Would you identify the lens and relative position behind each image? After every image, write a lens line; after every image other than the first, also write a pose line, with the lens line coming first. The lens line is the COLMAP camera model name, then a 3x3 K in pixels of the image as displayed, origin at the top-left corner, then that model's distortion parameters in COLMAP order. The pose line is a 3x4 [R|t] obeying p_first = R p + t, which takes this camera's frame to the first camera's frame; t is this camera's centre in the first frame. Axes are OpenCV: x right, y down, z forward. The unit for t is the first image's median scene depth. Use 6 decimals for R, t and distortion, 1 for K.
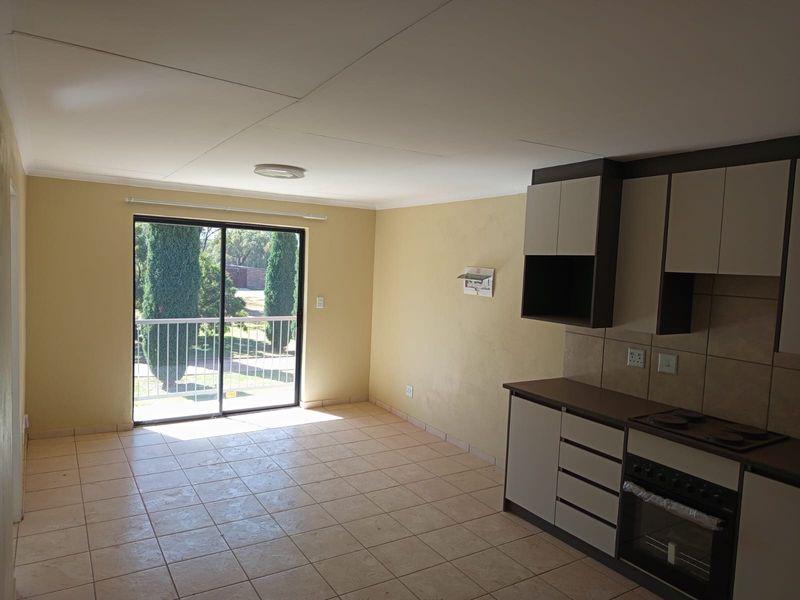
lens RADIAL K [[555.8, 0, 402.1], [0, 555.8, 300.7], [0, 0, 1]] dist [0.049762, -0.047219]
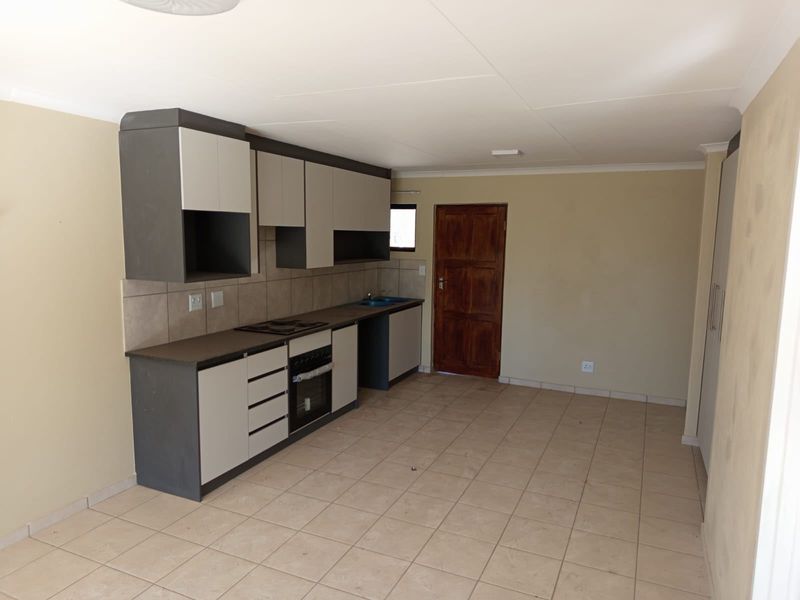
lens RADIAL K [[555.8, 0, 398.0], [0, 555.8, 300.3], [0, 0, 1]] dist [0.049762, -0.047219]
pose [[-0.543317, -0.154247, 0.825236, -0.511810], [0.018293, 0.980568, 0.195324, -0.079759], [-0.839328, 0.121218, -0.529938, 0.887685]]
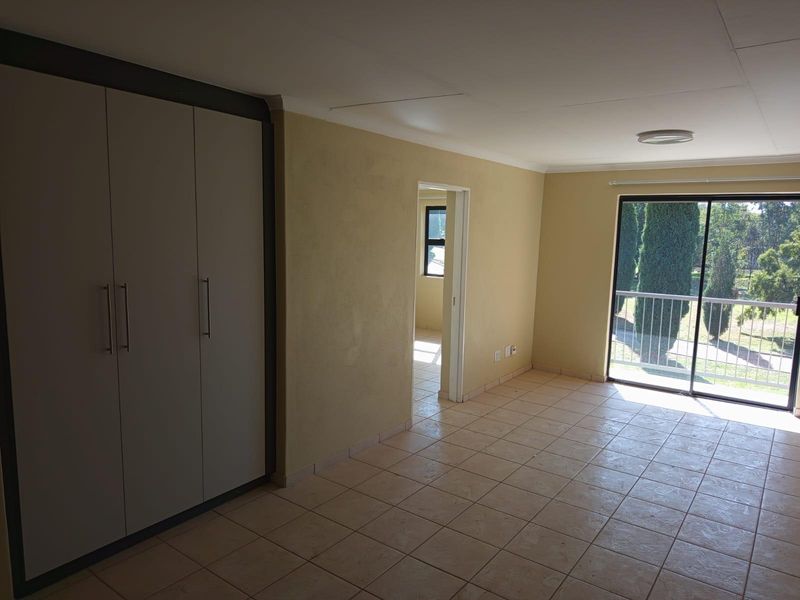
lens RADIAL K [[555.8, 0, 409.1], [0, 555.8, 304.7], [0, 0, 1]] dist [0.049762, -0.047219]
pose [[0.384009, 0.092831, -0.918651, 0.432668], [-0.073912, 0.994831, 0.069632, 0.018993], [0.920366, 0.041160, 0.388886, 0.181030]]
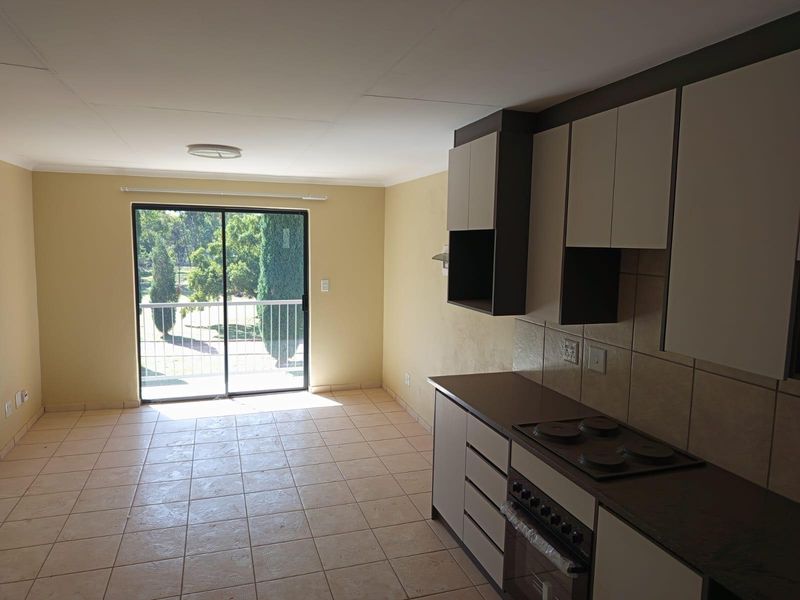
lens RADIAL K [[555.8, 0, 396.4], [0, 555.8, 302.3], [0, 0, 1]] dist [0.049762, -0.047219]
pose [[0.970151, -0.000531, -0.242500, 0.261331], [0.009418, 0.999326, 0.035489, -0.001468], [0.242318, -0.036714, 0.969502, 0.100711]]
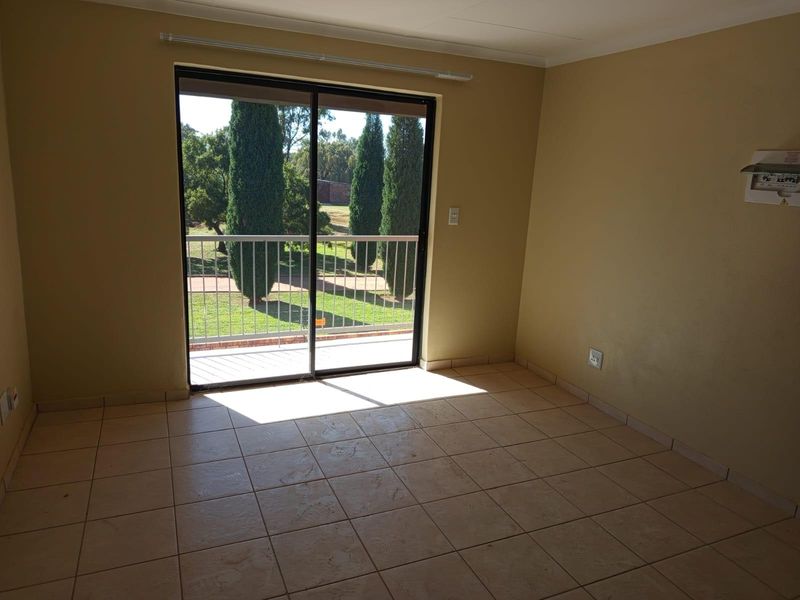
lens RADIAL K [[555.8, 0, 404.0], [0, 555.8, 309.6], [0, 0, 1]] dist [0.049762, -0.047219]
pose [[0.990042, 0.041948, -0.134374, -0.139924], [-0.019792, 0.986566, 0.162158, 0.008457], [0.139371, -0.157883, 0.977573, 0.405596]]
